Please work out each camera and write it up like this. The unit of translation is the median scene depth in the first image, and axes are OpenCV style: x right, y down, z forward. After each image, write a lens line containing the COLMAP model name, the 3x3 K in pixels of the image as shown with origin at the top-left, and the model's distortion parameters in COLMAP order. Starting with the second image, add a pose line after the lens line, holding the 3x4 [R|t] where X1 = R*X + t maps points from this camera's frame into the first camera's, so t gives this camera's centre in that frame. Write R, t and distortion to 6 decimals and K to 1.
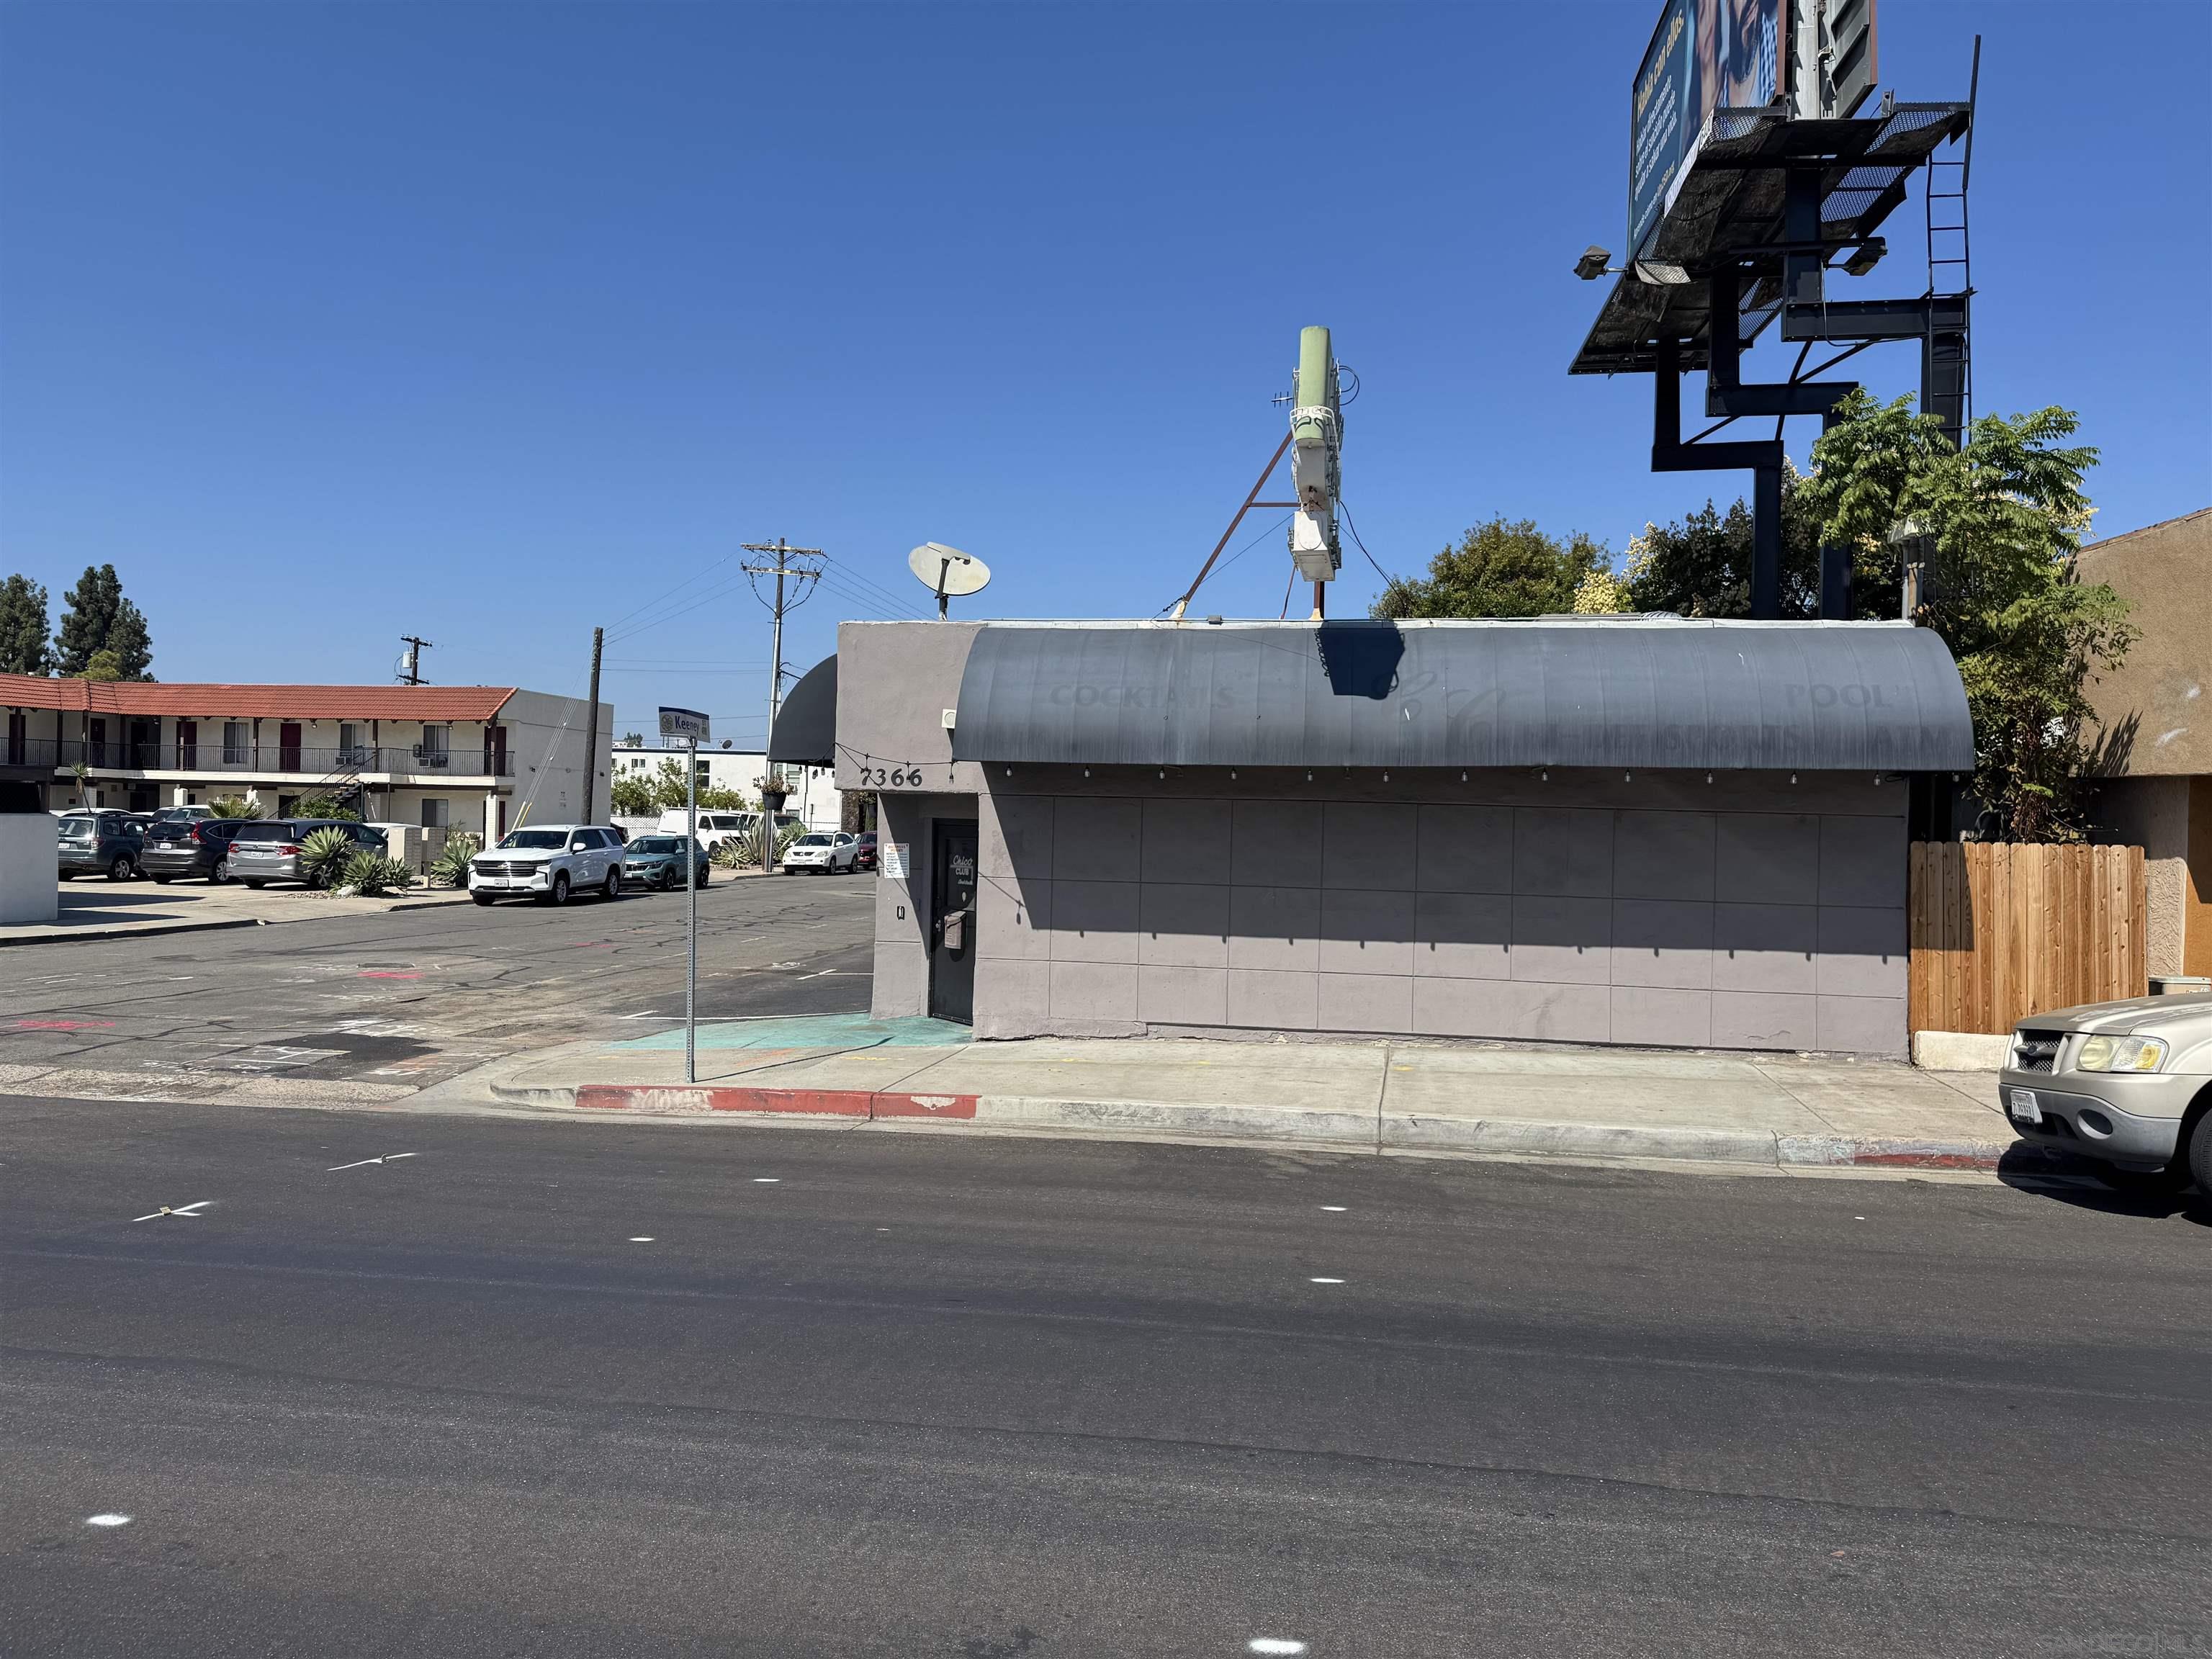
lens RADIAL K [[1531.0, 0, 1091.8], [0, 1531.0, 809.7], [0, 0, 1]] dist [0.123500, -0.143063]
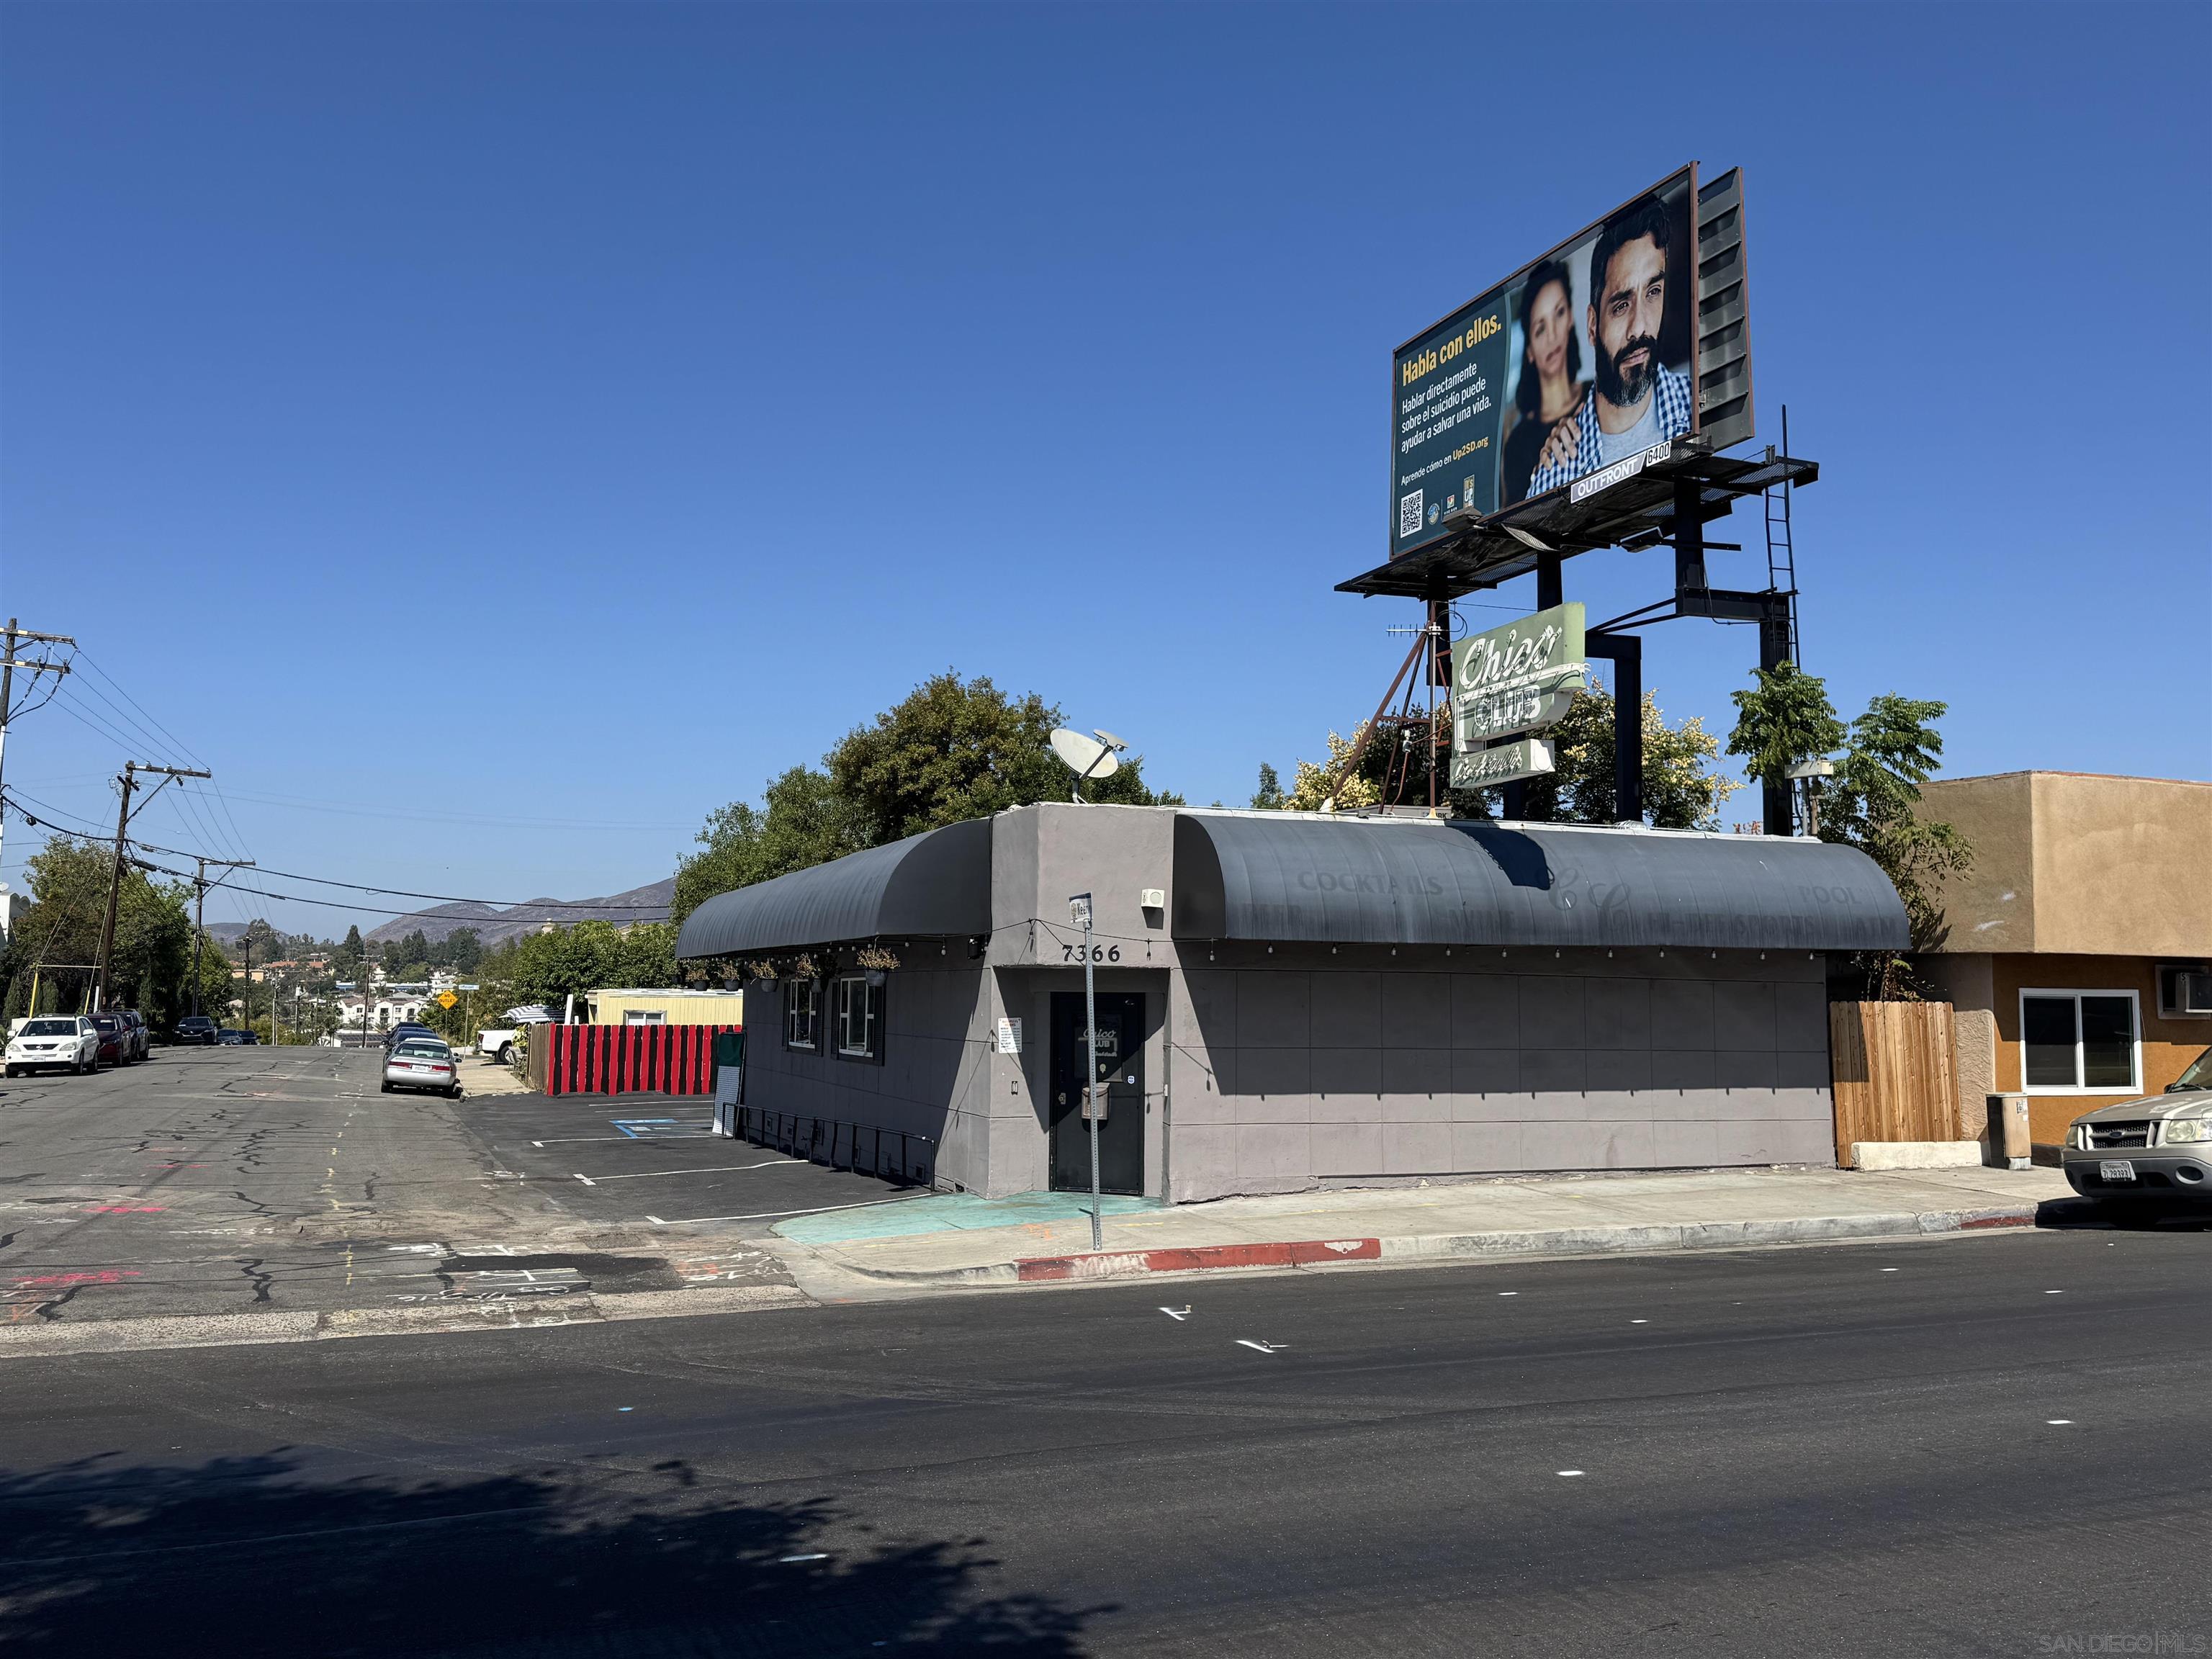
lens RADIAL K [[1810.4, 0, 1096.6], [0, 1810.4, 838.0], [0, 0, 1]] dist [0.166340, -0.277622]
pose [[0.874141, 0.026567, 0.484945, -0.776342], [0.009208, 0.997417, -0.071240, -0.012238], [-0.485585, 0.066739, 0.871638, -0.083325]]
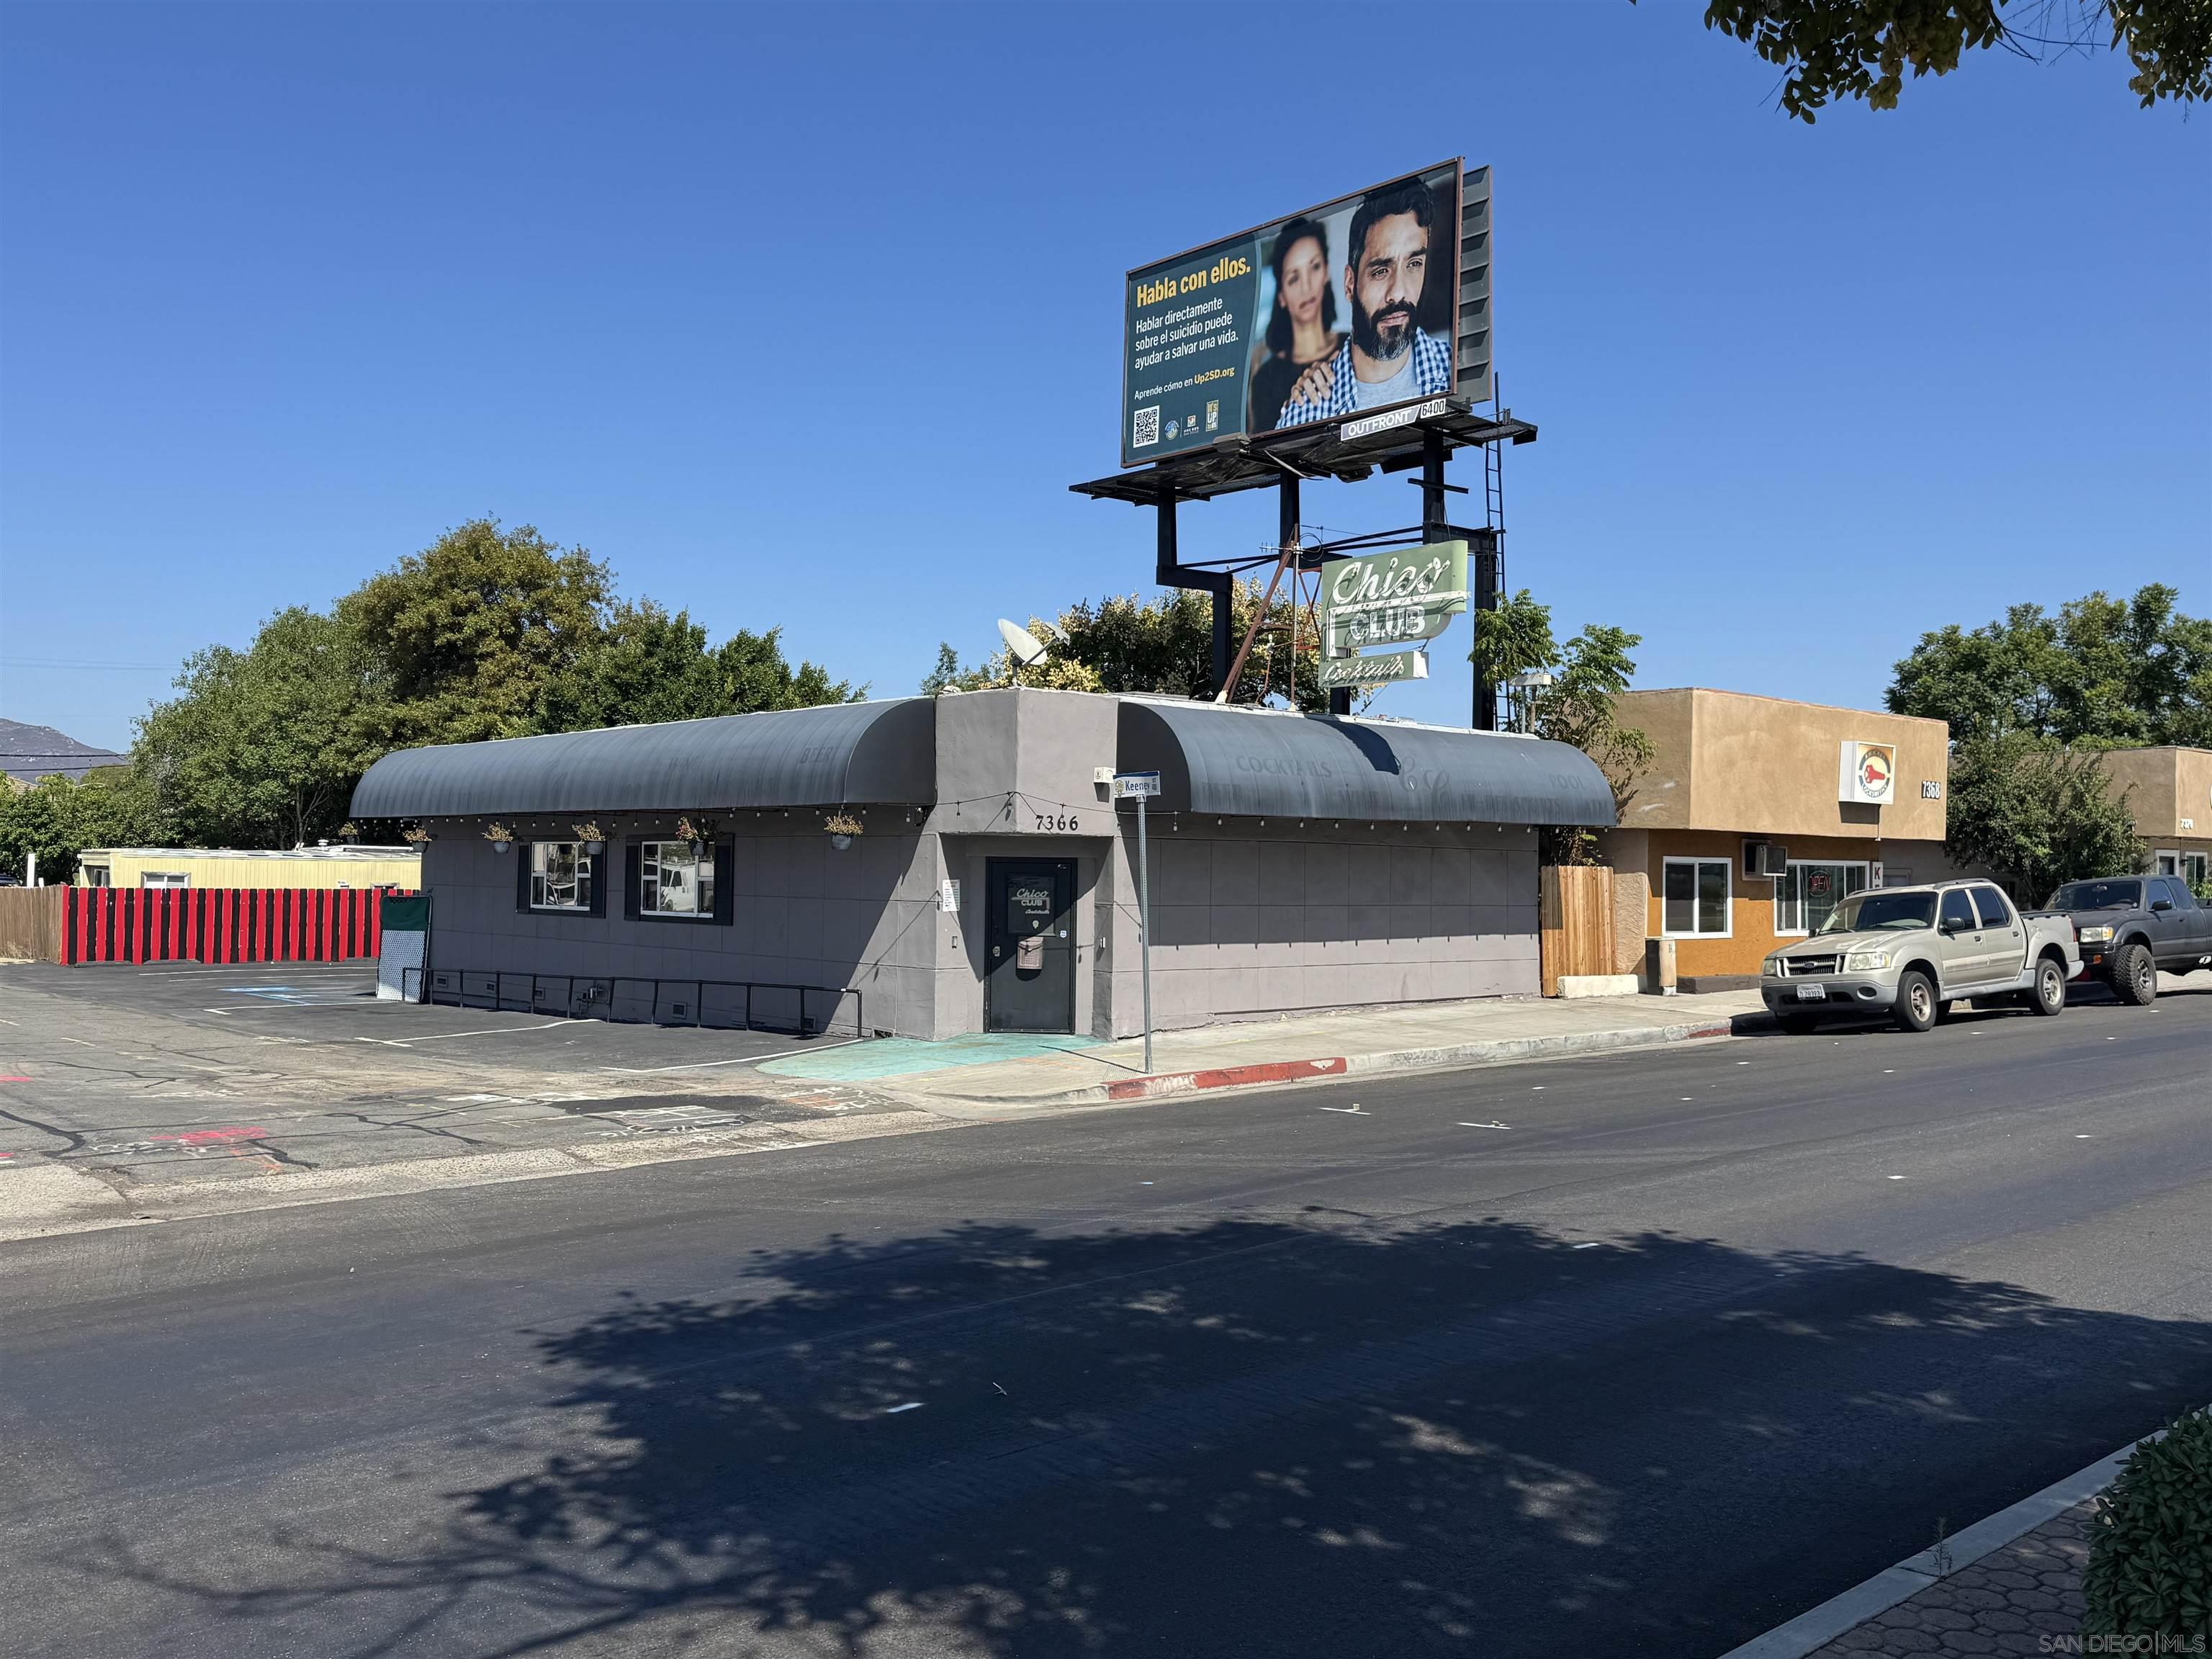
lens RADIAL K [[1818.5, 0, 1101.9], [0, 1818.5, 825.7], [0, 0, 1]] dist [0.135676, -0.001915]
pose [[0.650305, 0.003563, 0.759665, -1.249013], [-0.002319, 0.999994, -0.002705, -0.016268], [-0.759669, -0.000002, 0.650309, 0.071915]]
